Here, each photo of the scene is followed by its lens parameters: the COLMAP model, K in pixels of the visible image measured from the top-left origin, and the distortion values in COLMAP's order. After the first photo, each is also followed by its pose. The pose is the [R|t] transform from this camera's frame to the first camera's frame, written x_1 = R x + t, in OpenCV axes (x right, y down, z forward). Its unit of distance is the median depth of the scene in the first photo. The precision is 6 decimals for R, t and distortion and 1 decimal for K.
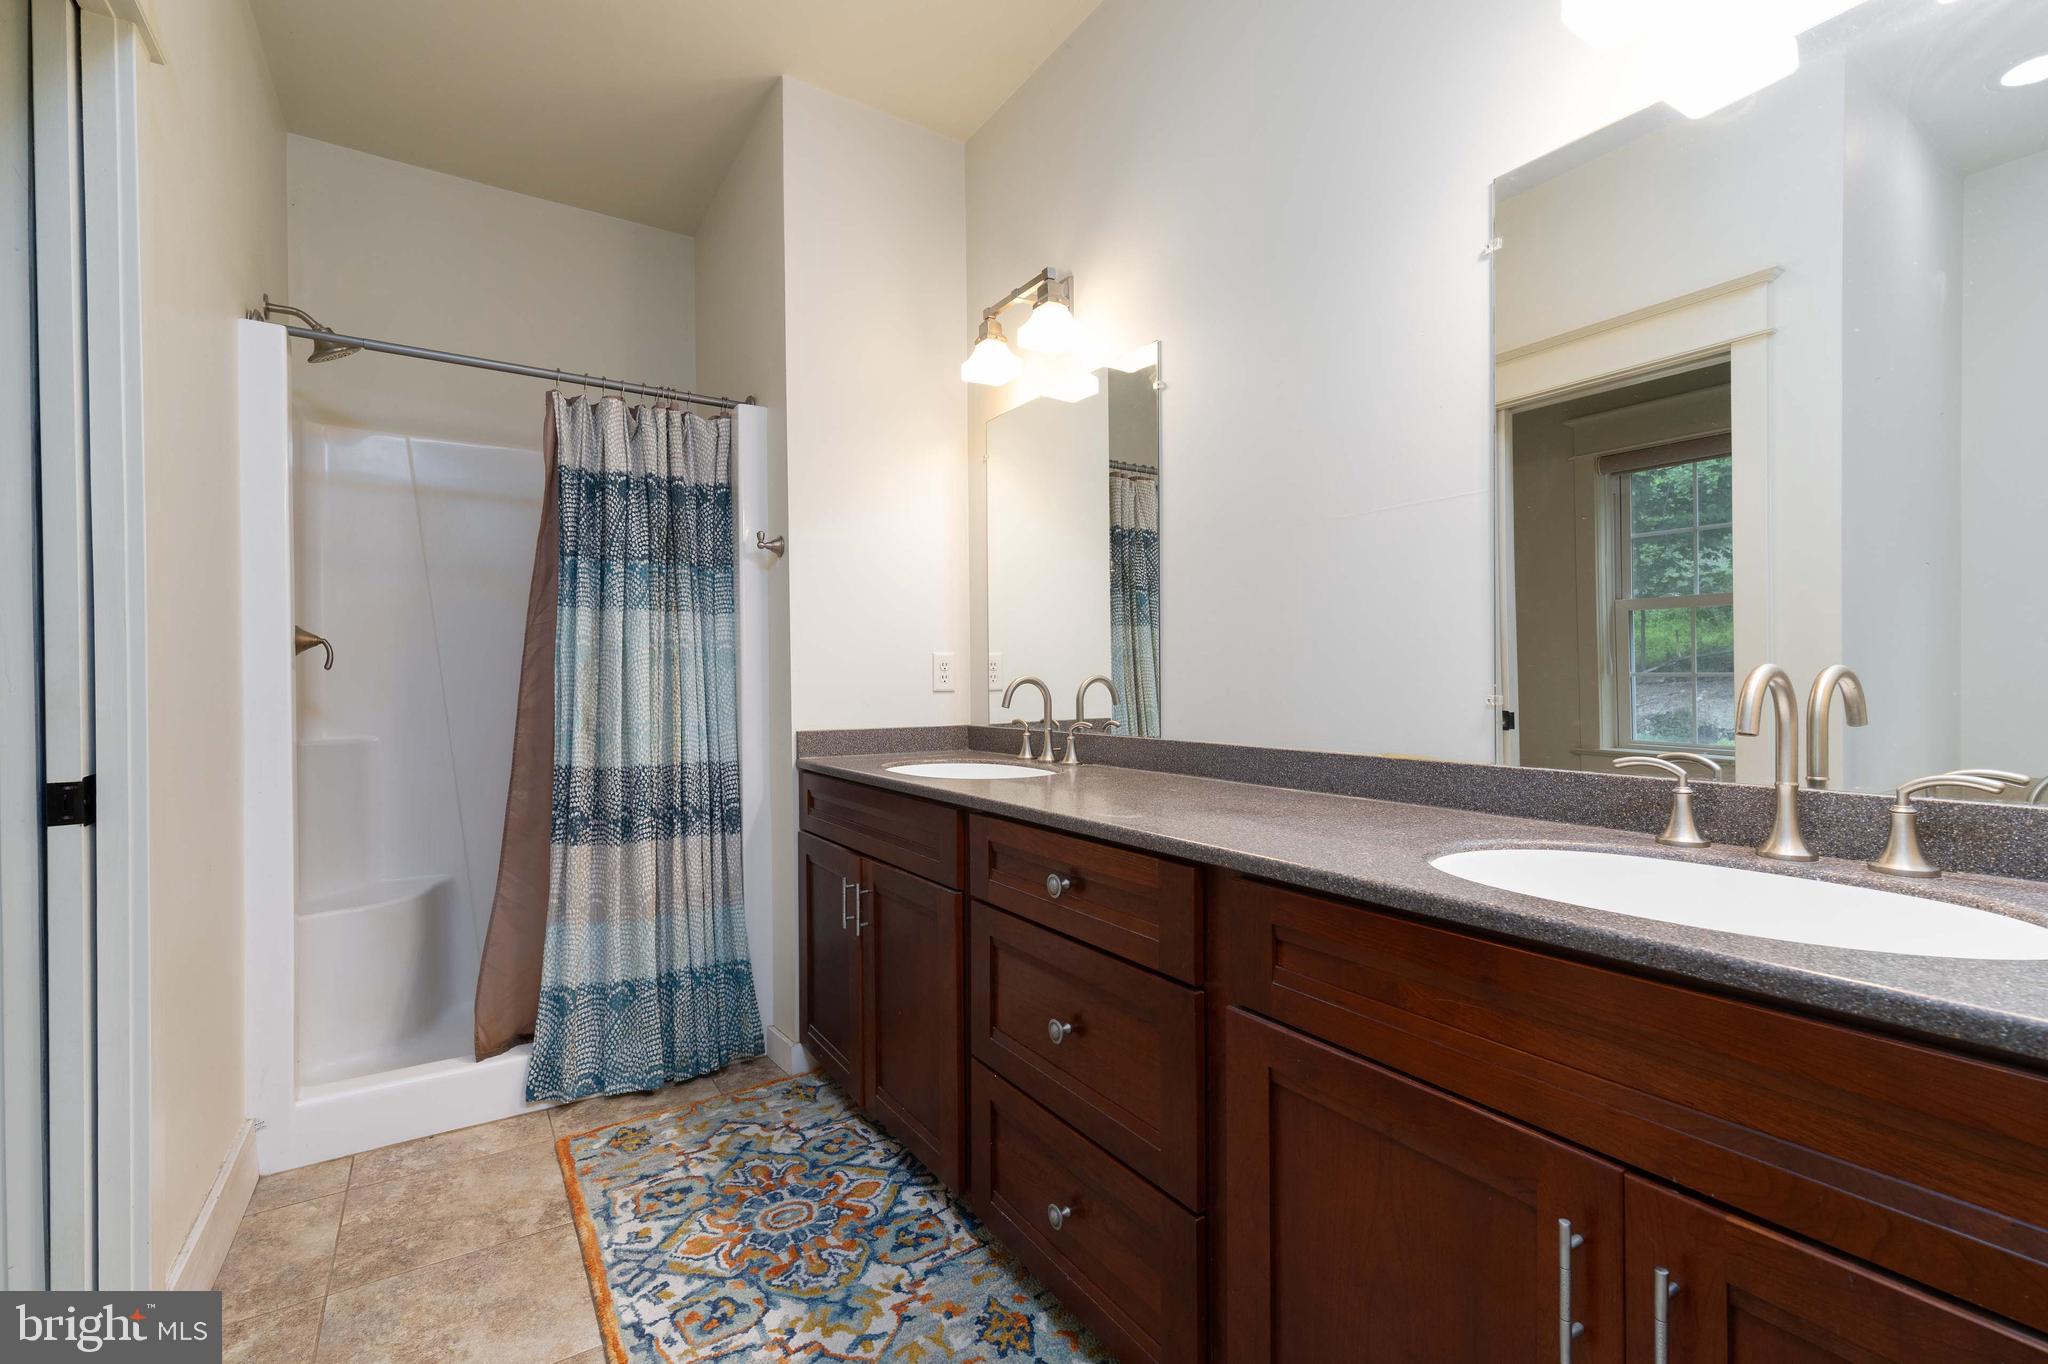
lens RADIAL K [[896.2, 0, 1016.5], [0, 896.2, 688.0], [0, 0, 1]] dist [0.004850, -0.000426]
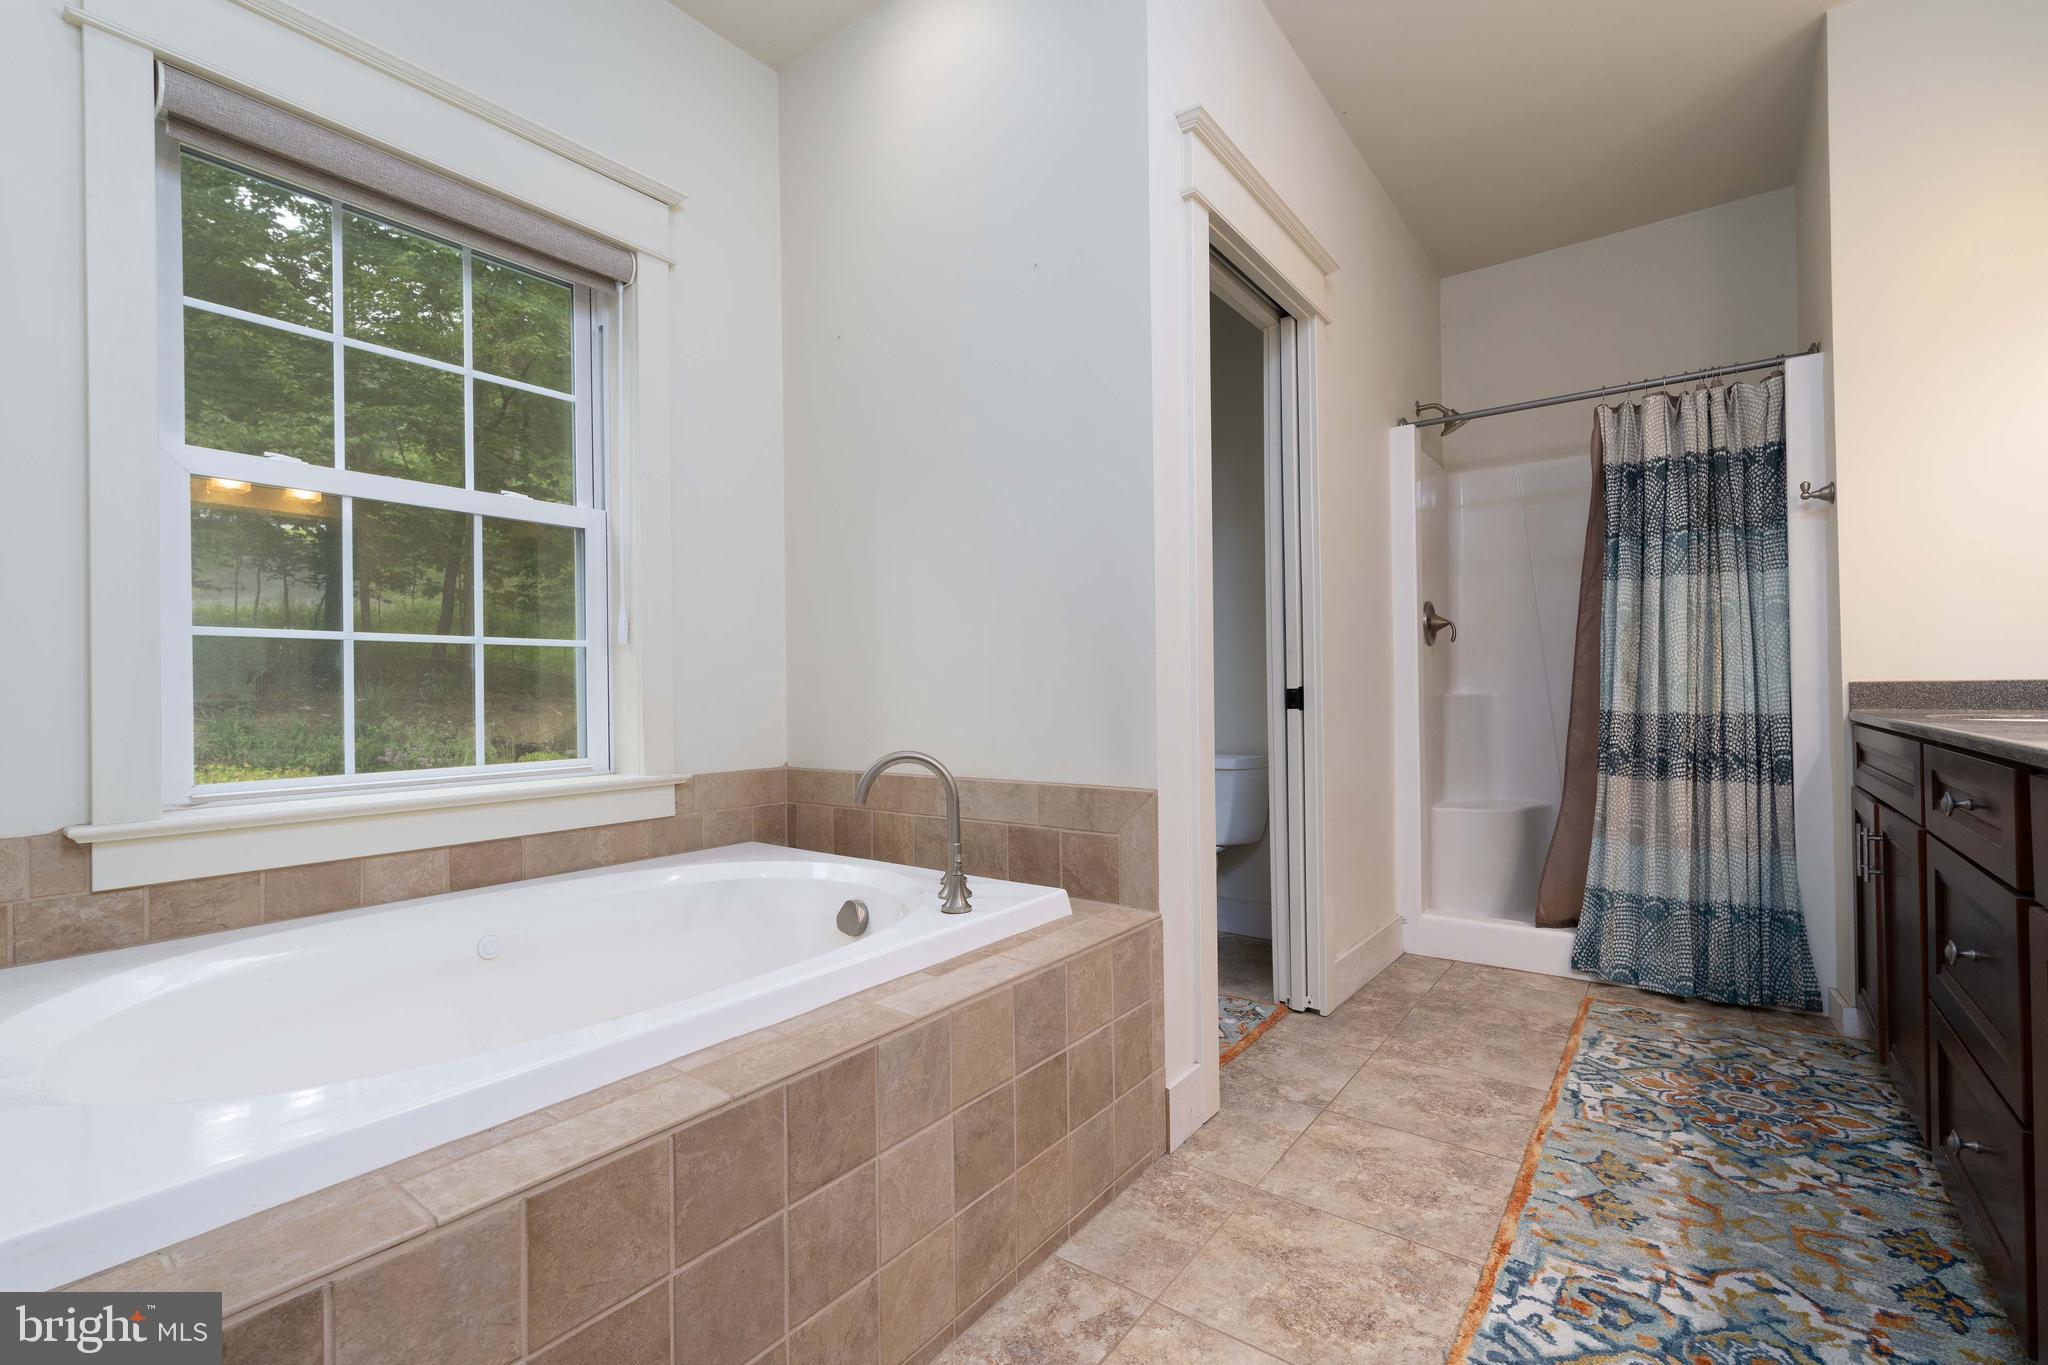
lens RADIAL K [[897.3, 0, 1021.8], [0, 897.3, 688.7], [0, 0, 1]] dist [0.001385, -0.000410]
pose [[0.350543, -0.003805, -0.936539, 0.357363], [0.007348, 0.999972, -0.001312, 0.051774], [0.936518, -0.006421, 0.350561, -0.173056]]
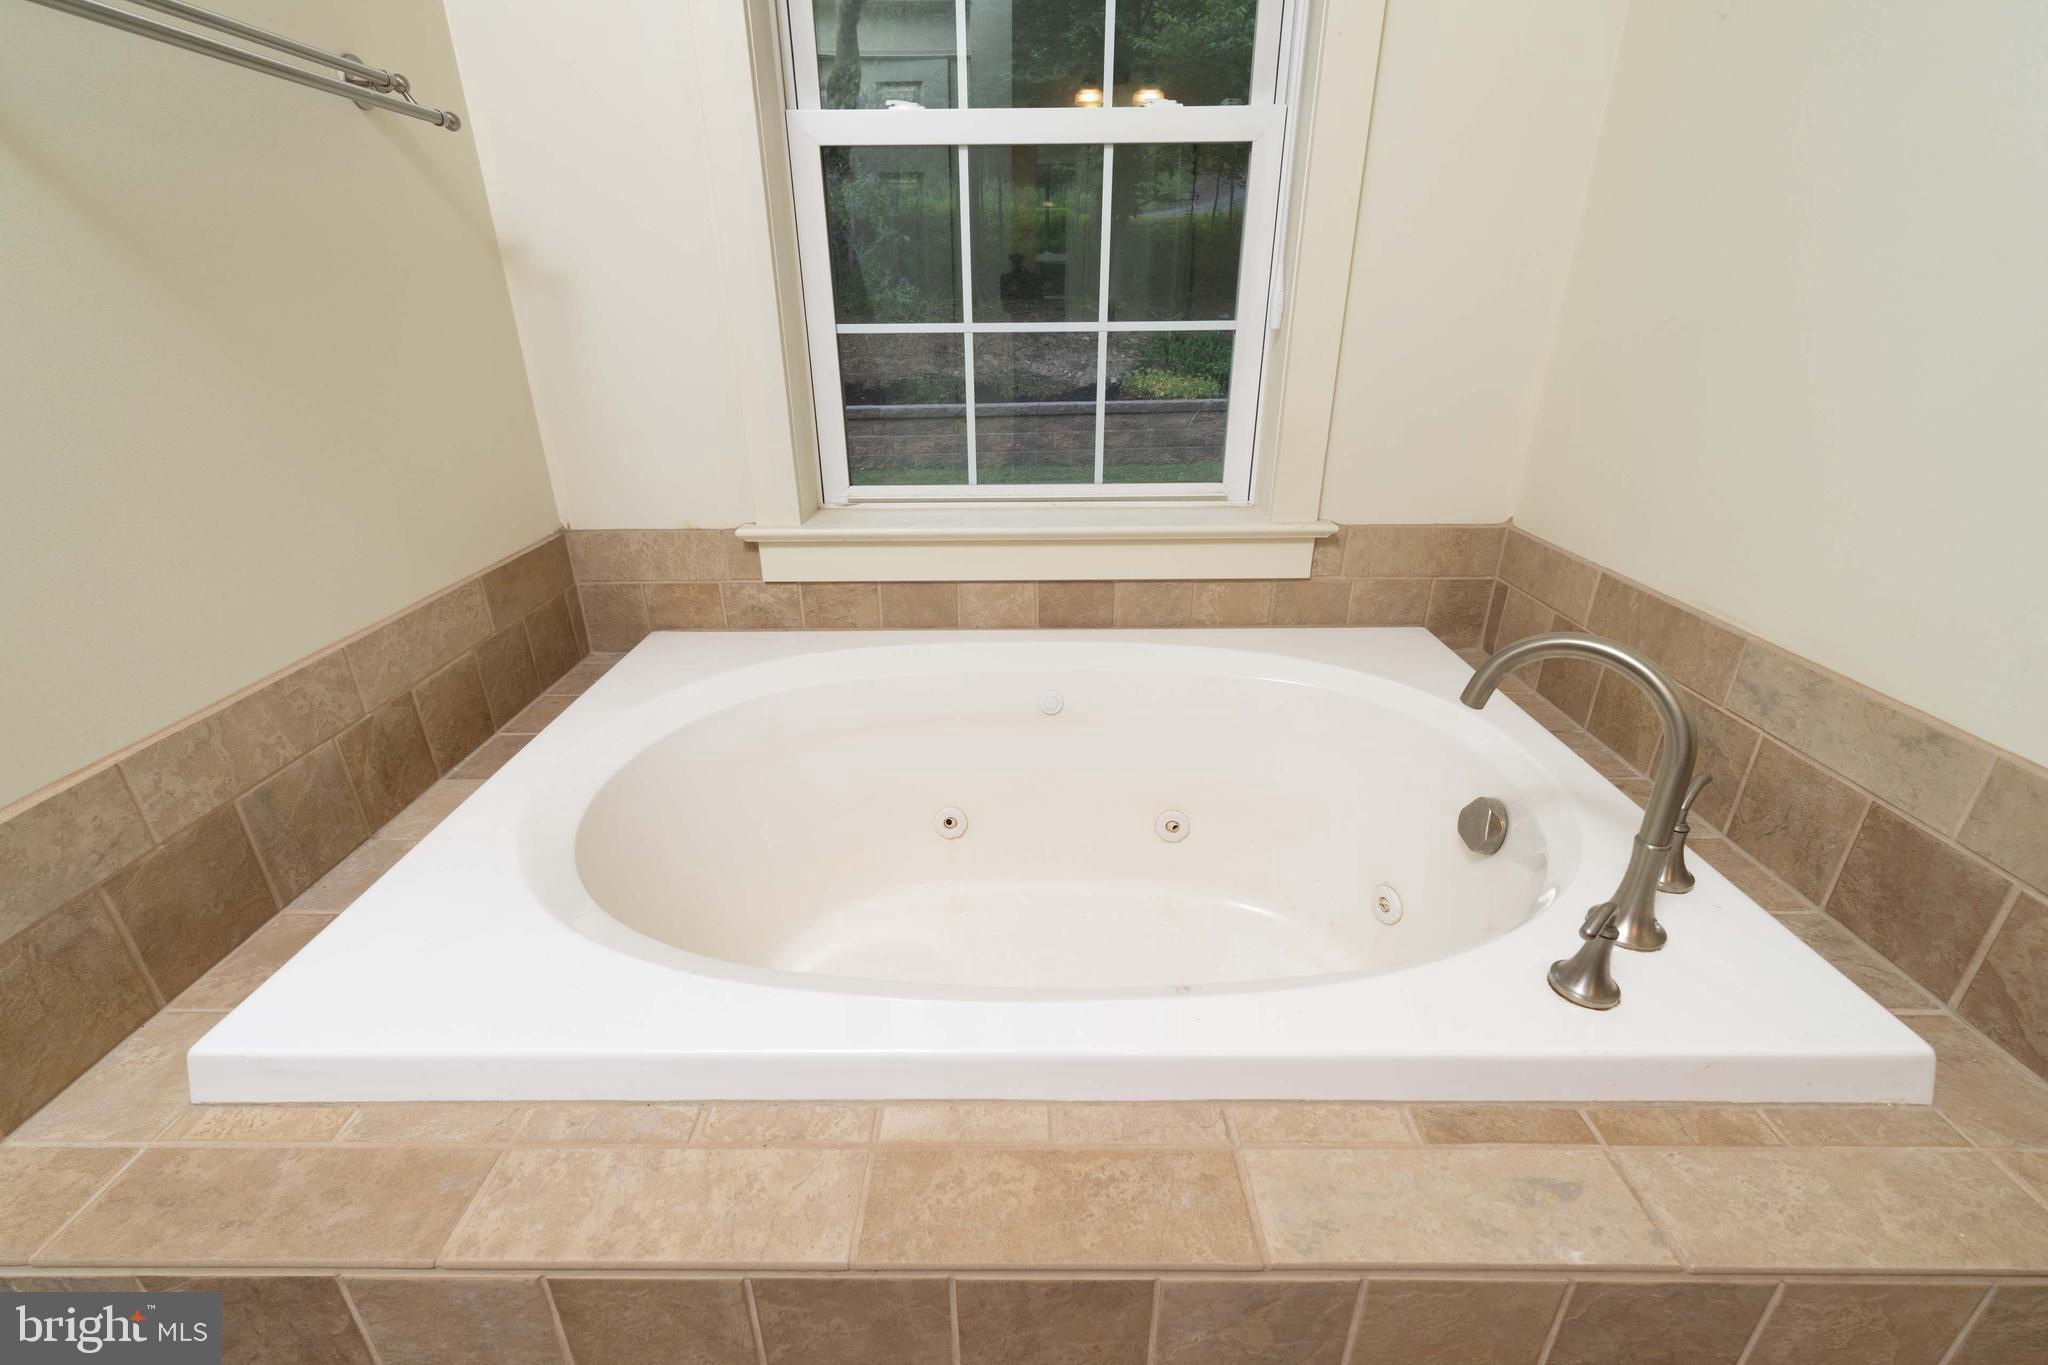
lens RADIAL K [[875.5, 0, 1017.4], [0, 875.5, 687.5], [0, 0, 1]] dist [0.004660, -0.000225]
pose [[-0.542479, 0.349416, -0.763953, -0.325466], [0.005930, 0.910963, 0.412445, -0.105241], [0.840048, 0.219213, -0.496250, 0.144657]]
